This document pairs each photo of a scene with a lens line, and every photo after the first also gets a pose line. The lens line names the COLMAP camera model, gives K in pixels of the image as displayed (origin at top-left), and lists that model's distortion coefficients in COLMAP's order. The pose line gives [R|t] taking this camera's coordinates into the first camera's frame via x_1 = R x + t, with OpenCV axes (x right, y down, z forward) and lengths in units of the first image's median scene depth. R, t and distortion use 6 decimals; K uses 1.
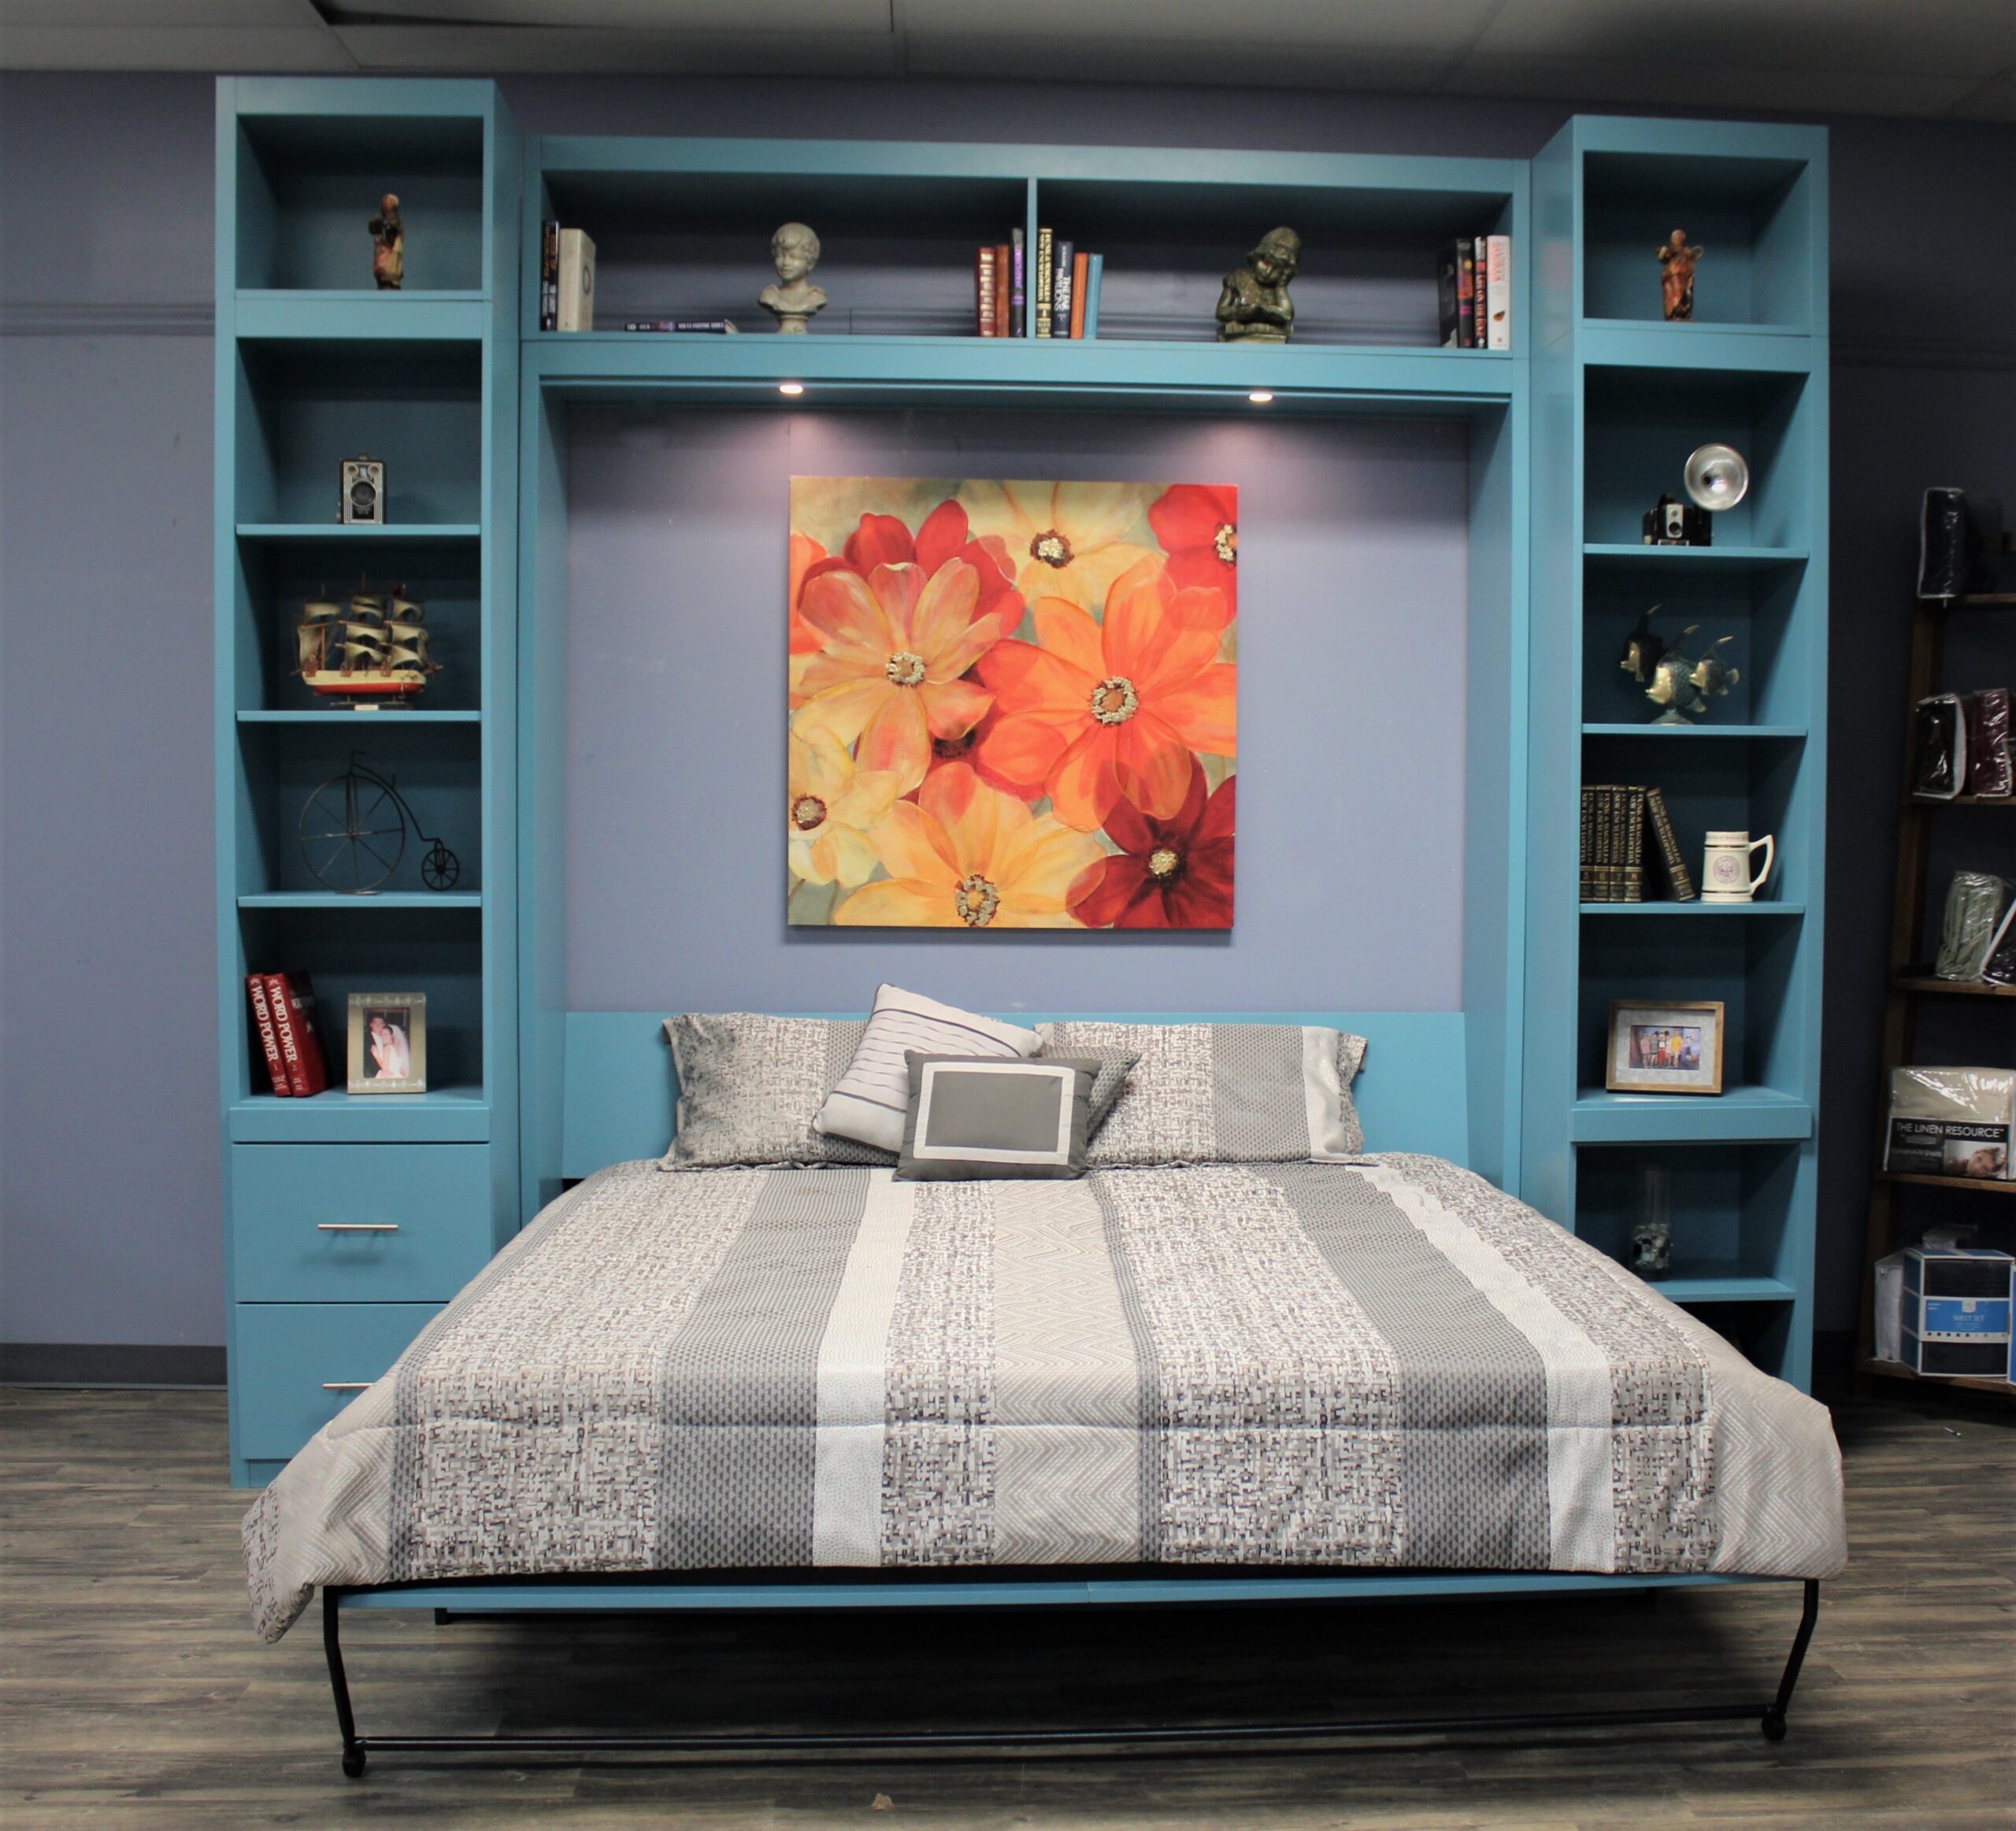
lens RADIAL K [[2353.3, 0, 1100.2], [0, 2353.3, 916.8], [0, 0, 1]] dist [-0.173280, 0.168466]
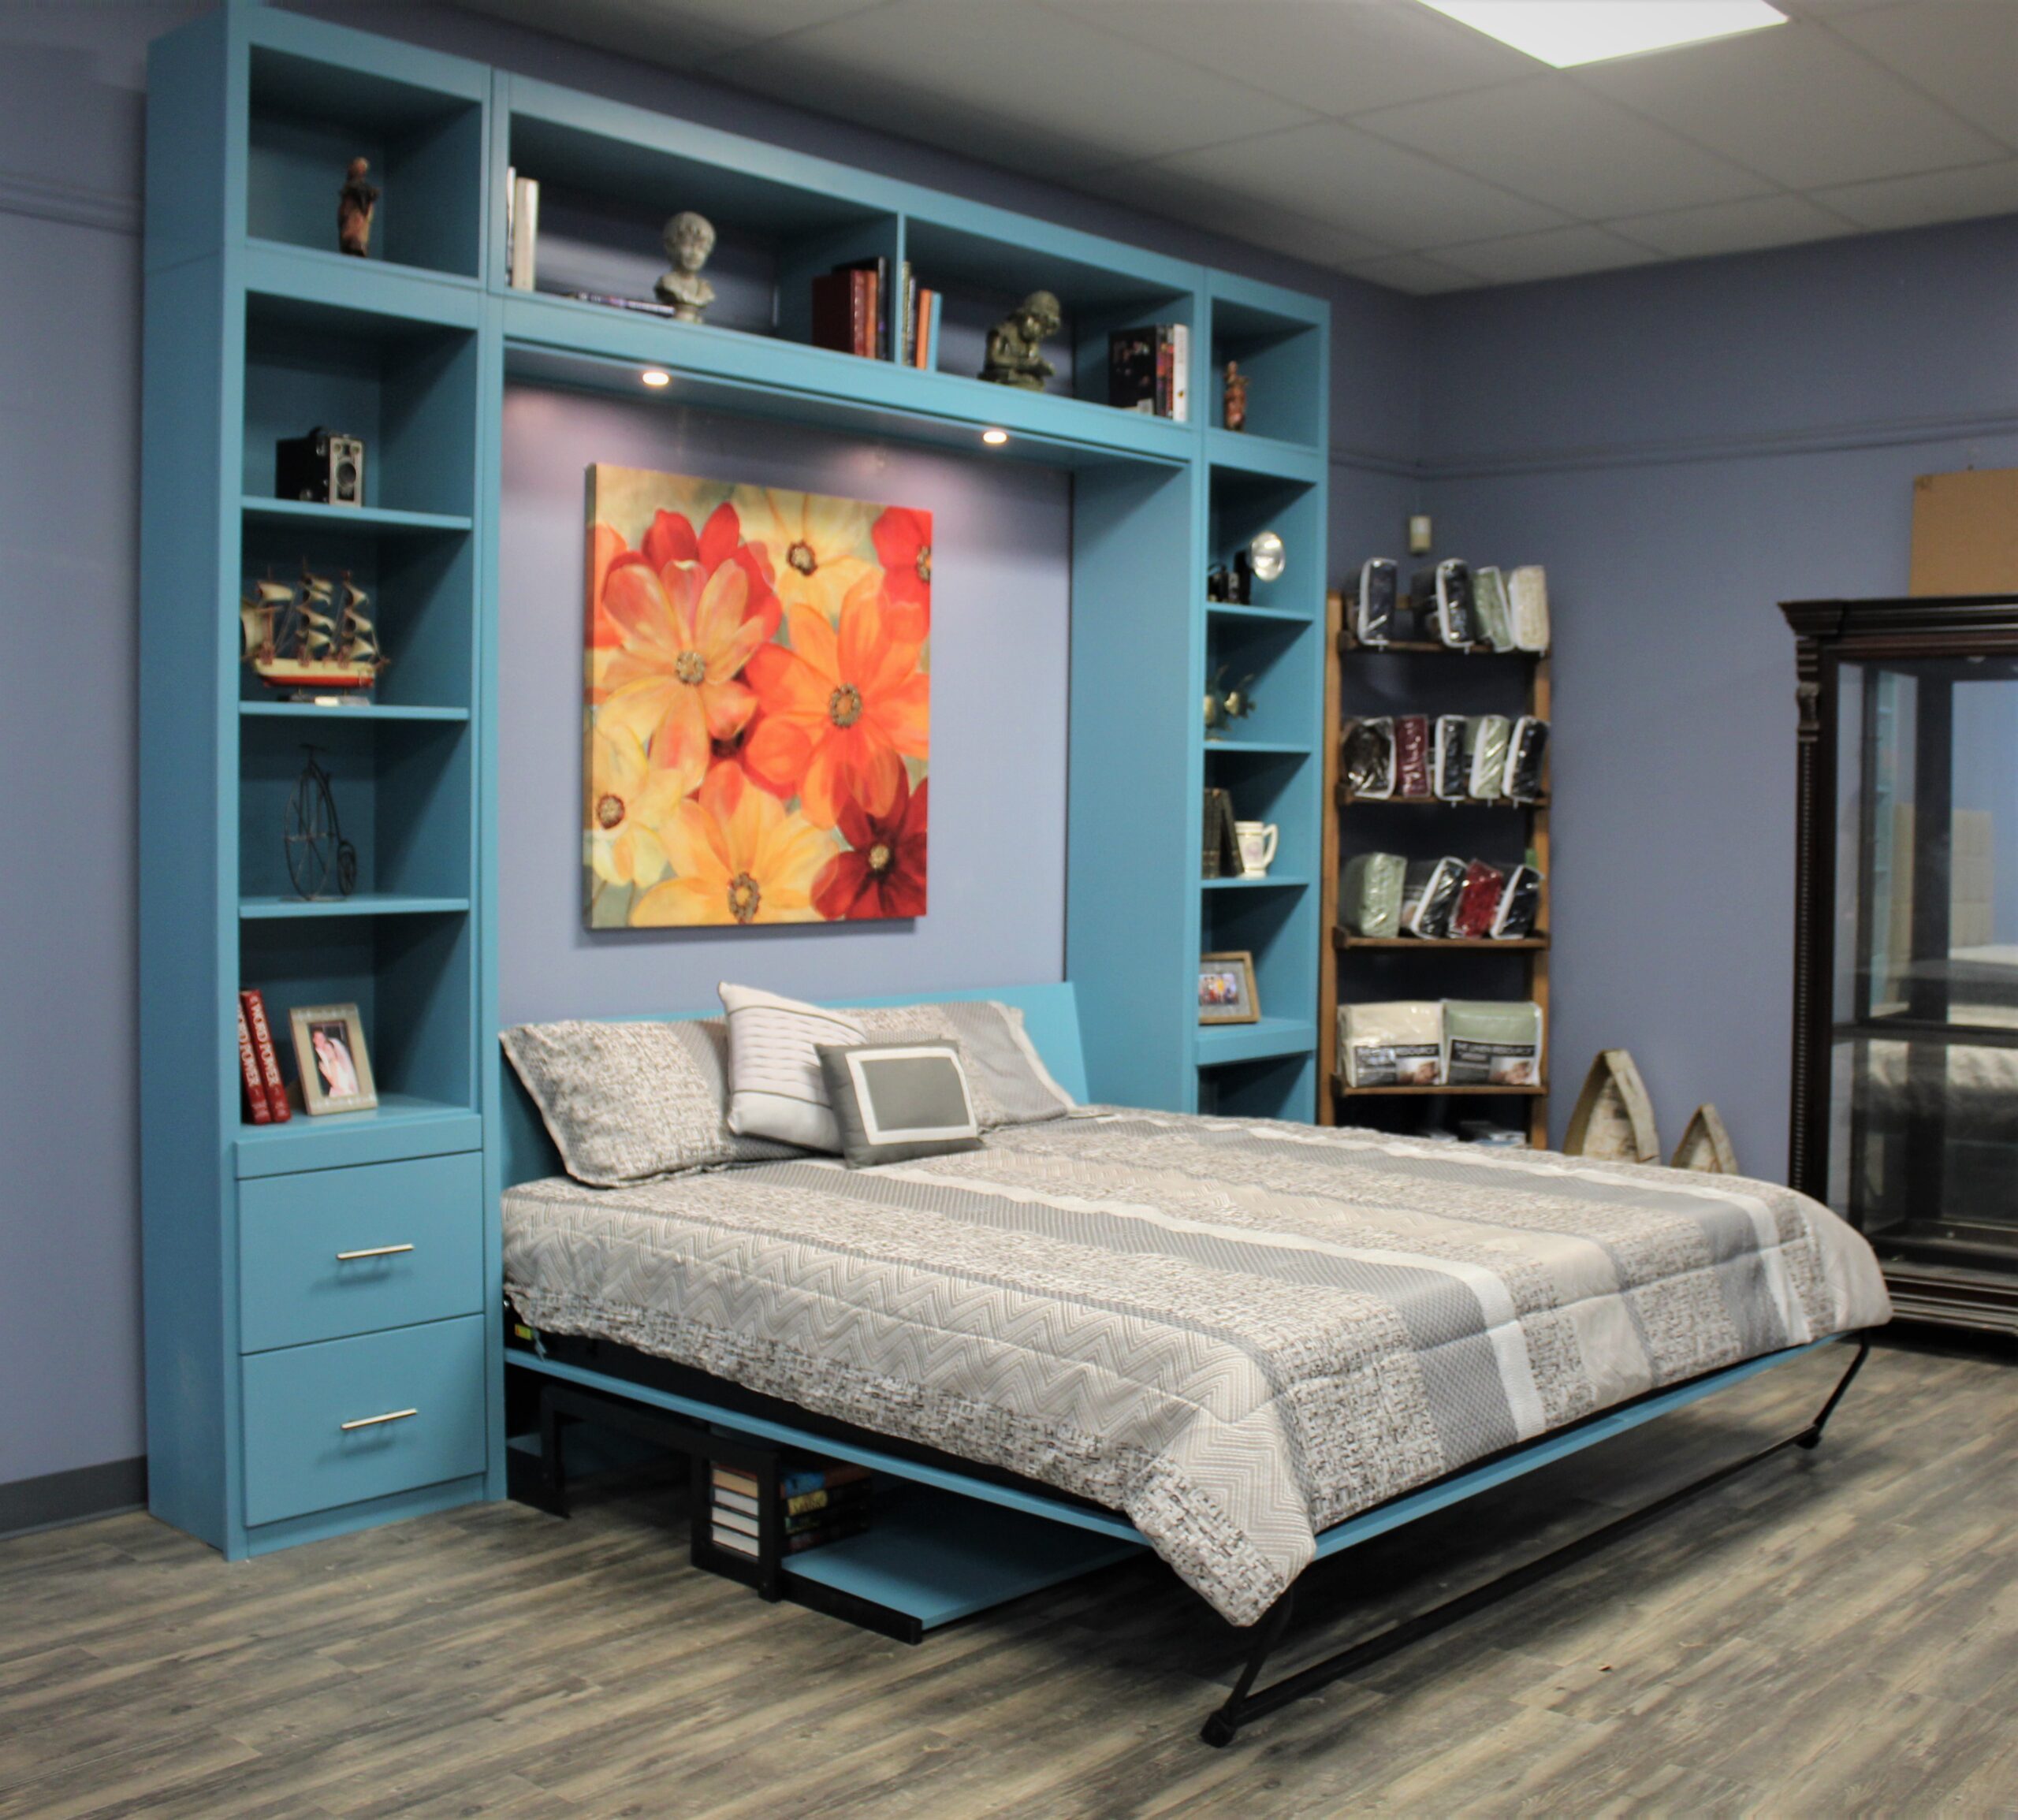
lens RADIAL K [[2298.5, 0, 1147.4], [0, 2298.5, 908.3], [0, 0, 1]] dist [-0.151986, 0.103043]
pose [[0.704973, -0.031656, 0.708527, -0.643416], [0.028357, 0.999463, 0.016439, -0.013697], [-0.708667, 0.008503, 0.705492, 0.177365]]
